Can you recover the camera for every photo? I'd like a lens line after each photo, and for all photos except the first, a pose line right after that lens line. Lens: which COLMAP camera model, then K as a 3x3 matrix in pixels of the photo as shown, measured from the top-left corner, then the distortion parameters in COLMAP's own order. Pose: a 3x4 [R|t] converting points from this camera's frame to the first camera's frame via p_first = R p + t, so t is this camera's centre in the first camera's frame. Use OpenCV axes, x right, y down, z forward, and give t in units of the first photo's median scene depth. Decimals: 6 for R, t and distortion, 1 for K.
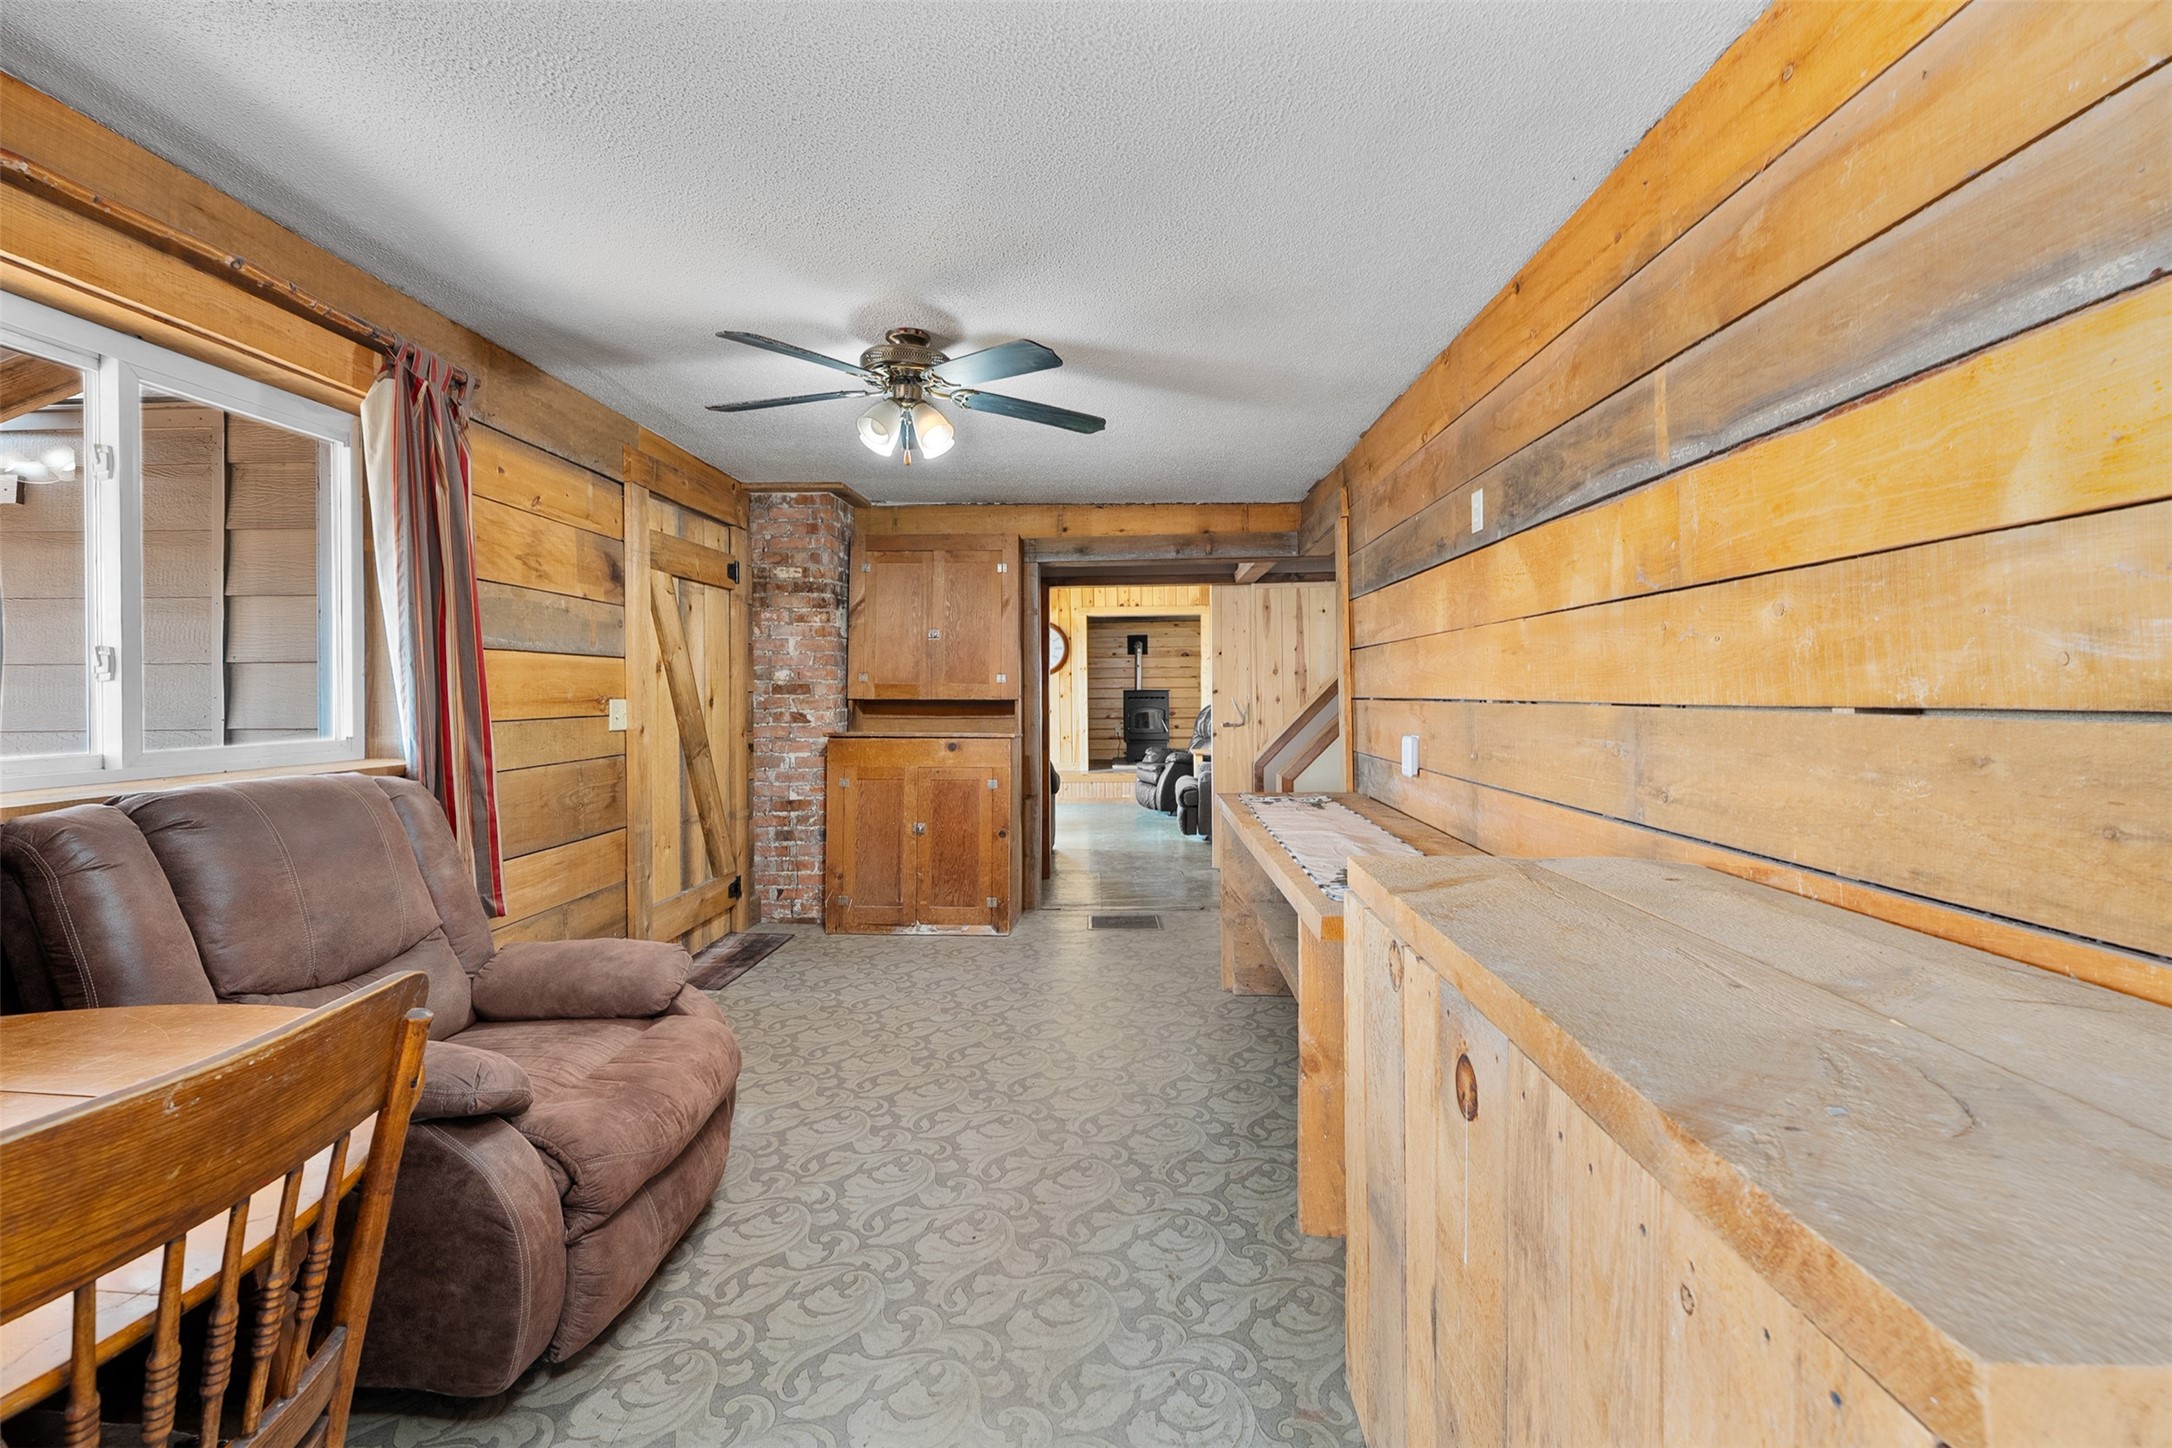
lens RADIAL K [[884.4, 0, 1094.2], [0, 884.4, 689.7], [0, 0, 1]] dist [0.002645, 0.000479]
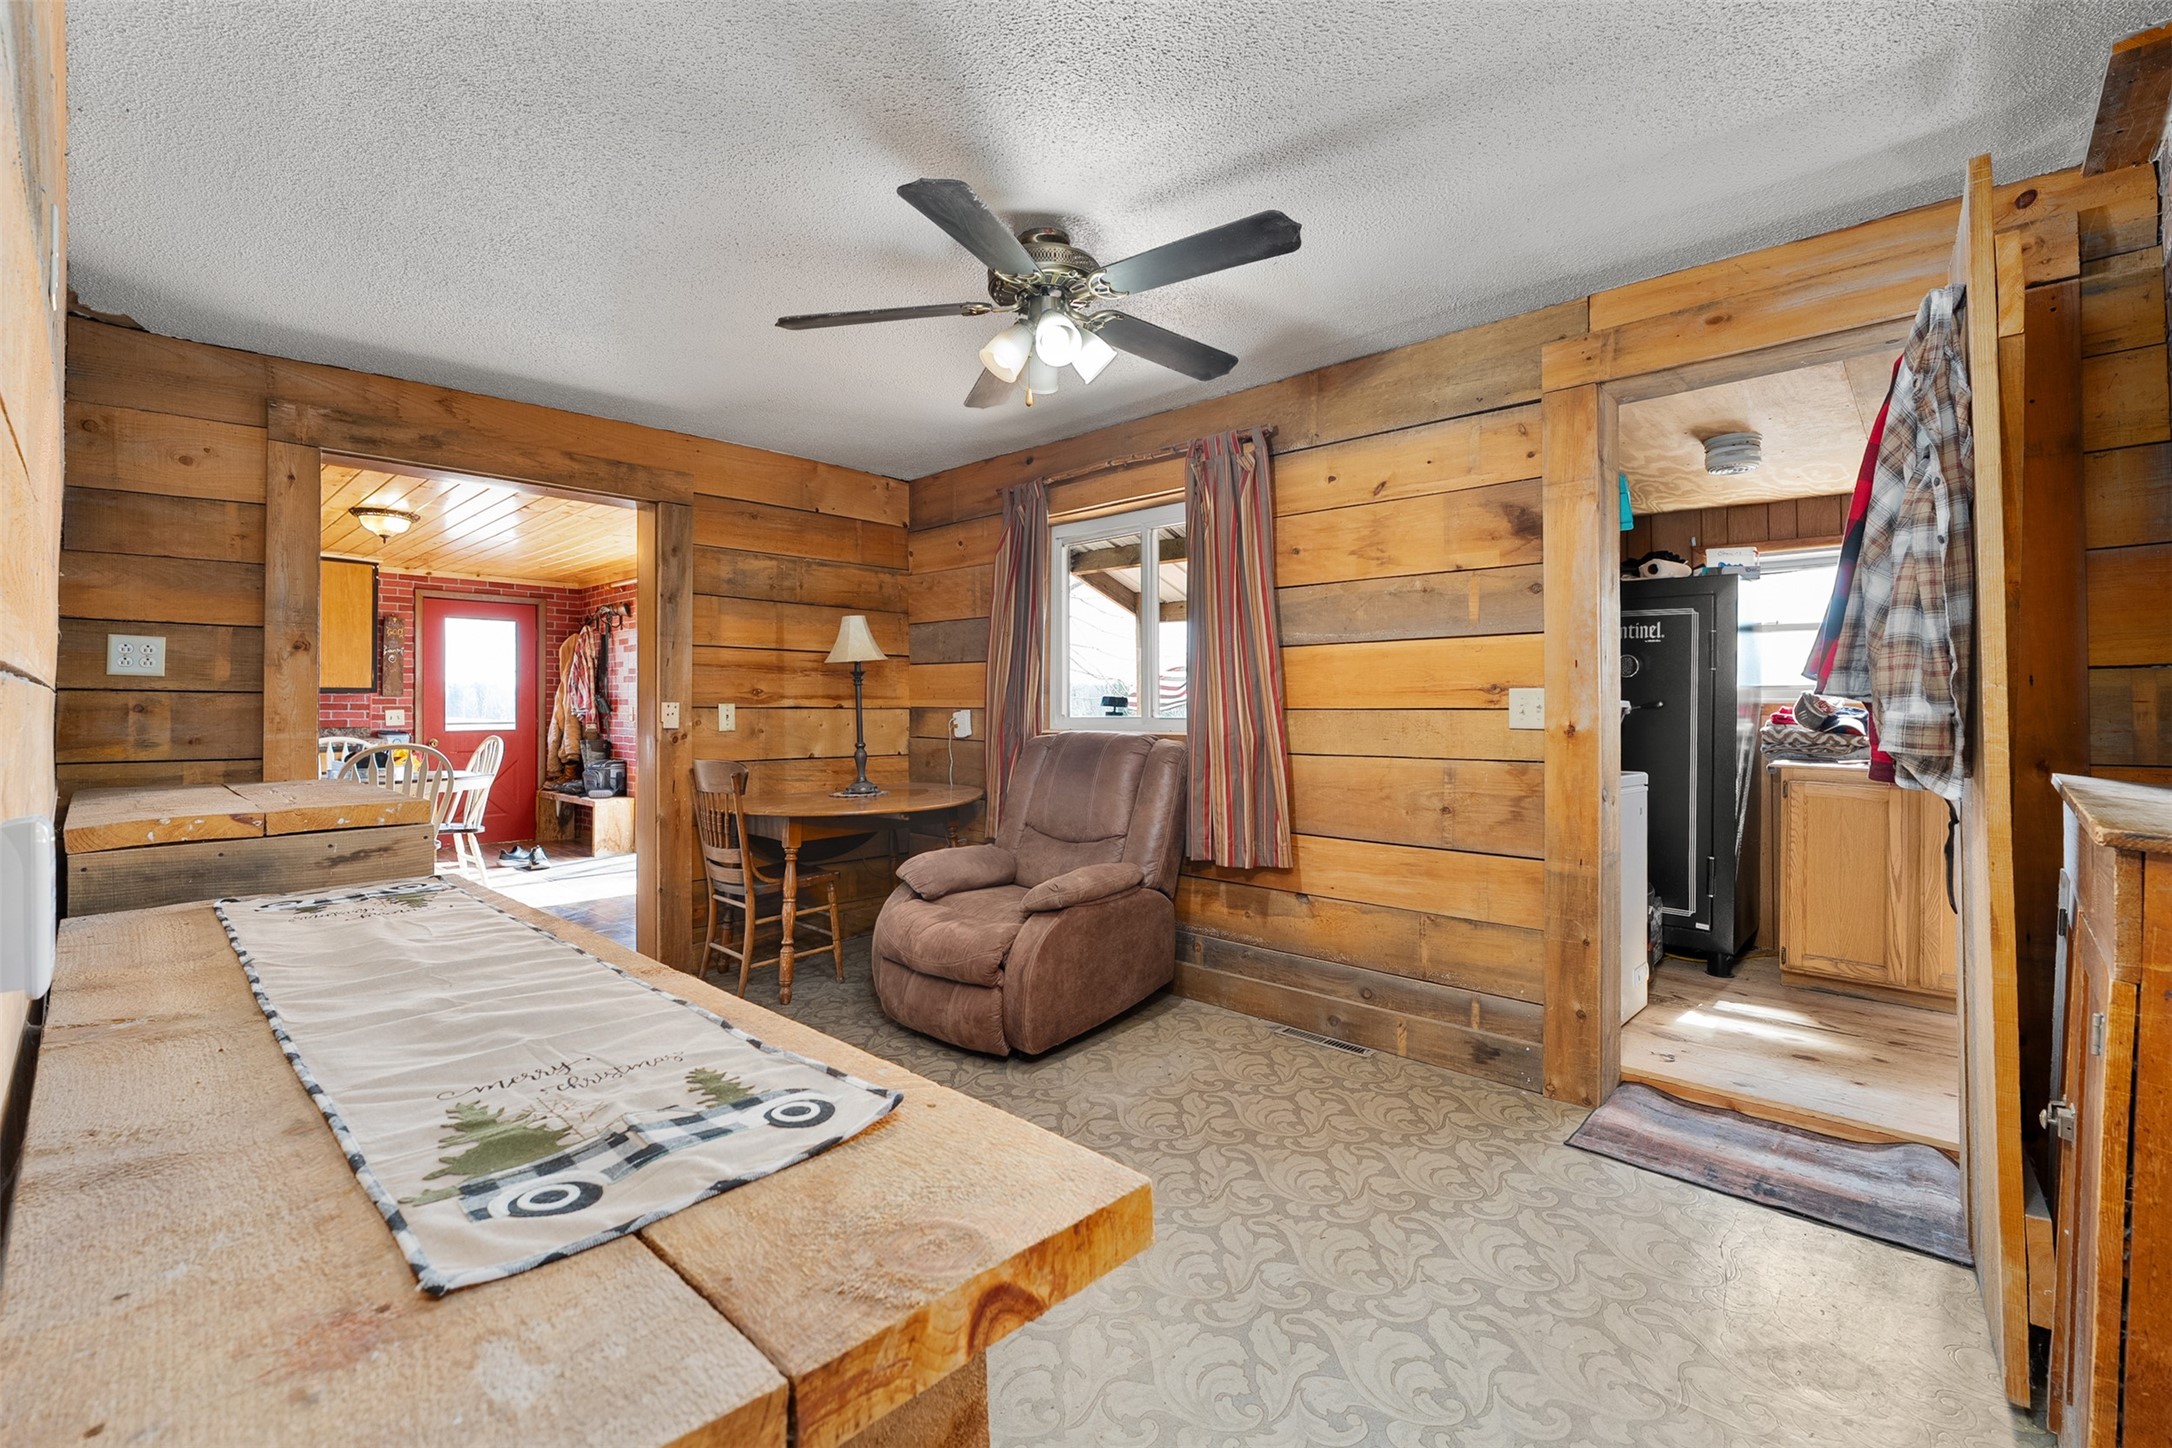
lens RADIAL K [[952.1, 0, 1093.5], [0, 952.1, 702.6], [0, 0, 1]] dist [-0.002187, 0.000074]
pose [[-0.663691, 0.002199, -0.748003, 0.285268], [0.007184, 0.999968, -0.003435, 0.020876], [0.747972, -0.007653, -0.663686, 1.106602]]
